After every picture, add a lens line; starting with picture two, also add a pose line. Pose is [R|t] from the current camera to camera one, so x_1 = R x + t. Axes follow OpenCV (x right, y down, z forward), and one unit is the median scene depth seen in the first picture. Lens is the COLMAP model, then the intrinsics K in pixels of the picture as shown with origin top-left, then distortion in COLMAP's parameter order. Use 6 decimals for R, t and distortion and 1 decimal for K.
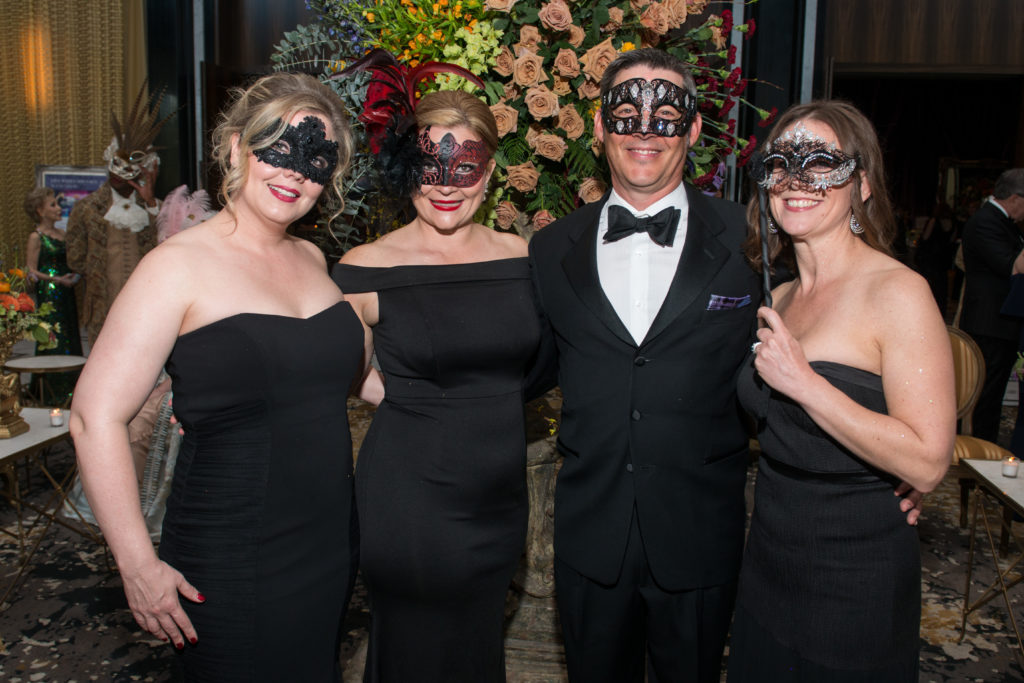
lens RADIAL K [[956.8, 0, 510.6], [0, 956.8, 323.6], [0, 0, 1]] dist [-0.049020, 0.000000]
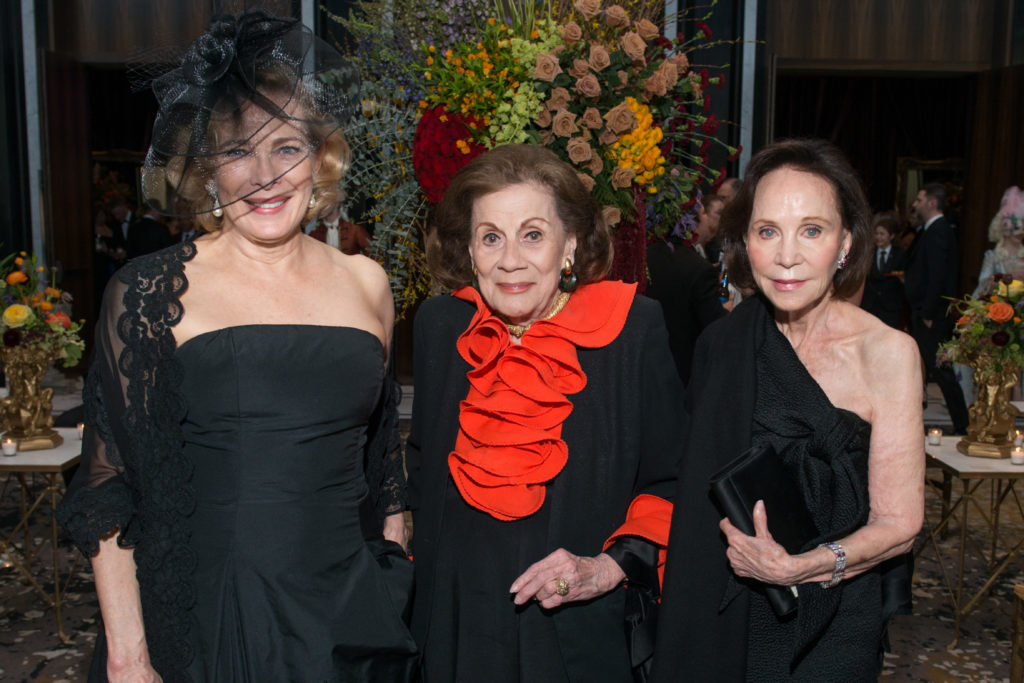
lens RADIAL K [[1497.7, 0, 531.0], [0, 1497.7, 408.1], [0, 0, 1]] dist [-0.036483, 0.000000]
pose [[0.985608, -0.029084, 0.166527, -0.347164], [0.028047, 0.999570, 0.008575, 0.095945], [-0.166704, -0.003781, 0.986000, -0.930553]]
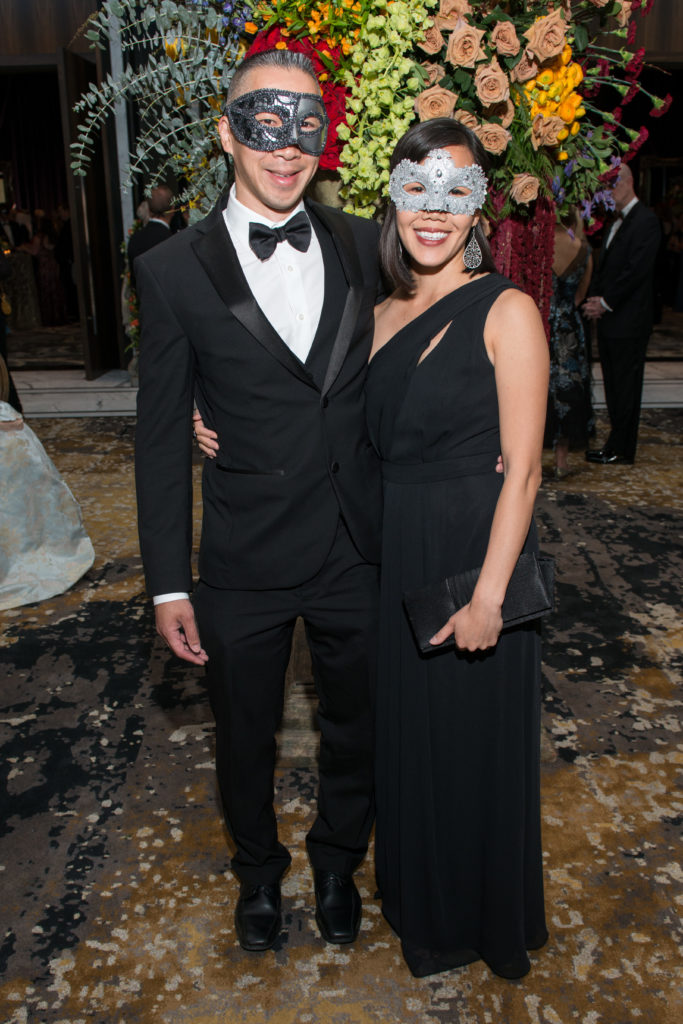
lens RADIAL K [[986.8, 0, 330.9], [0, 986.8, 552.6], [0, 0, 1]] dist [-0.050651, 0.000000]
pose [[0.979061, -0.090721, 0.182232, -0.280986], [0.052103, 0.977061, 0.206487, -0.002568], [-0.196785, -0.192668, 0.961330, 0.070027]]
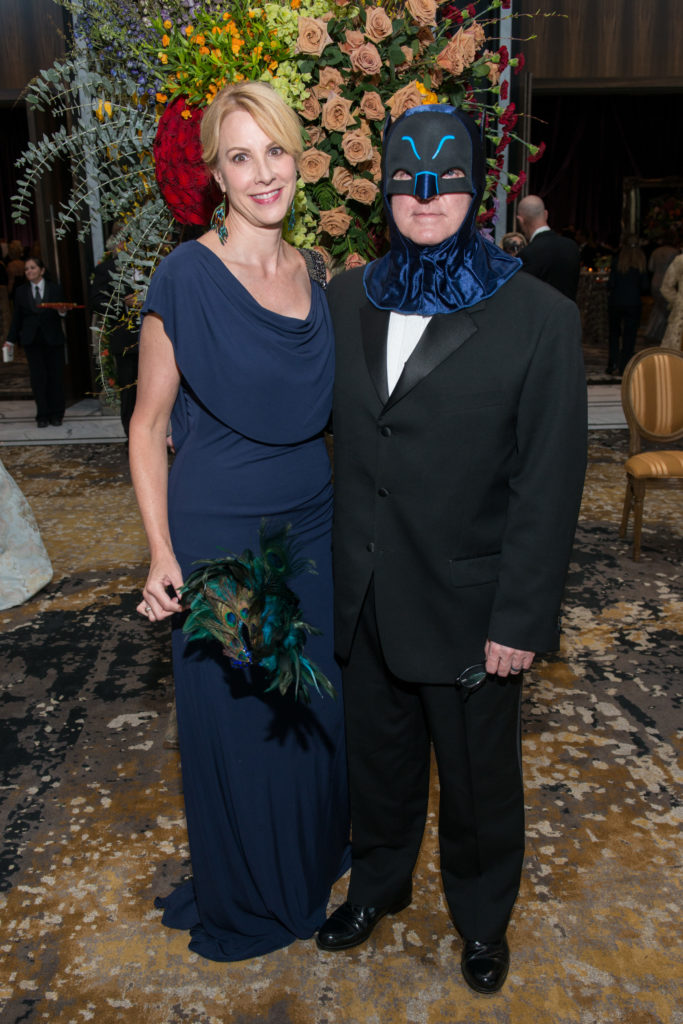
lens RADIAL K [[1065.9, 0, 338.4], [0, 1065.9, 552.9], [0, 0, 1]] dist [-0.008720, 0.000000]
pose [[0.979669, -0.093612, 0.177440, -0.209853], [0.064325, 0.984334, 0.164158, 0.012122], [-0.190028, -0.149407, 0.970344, -0.175783]]
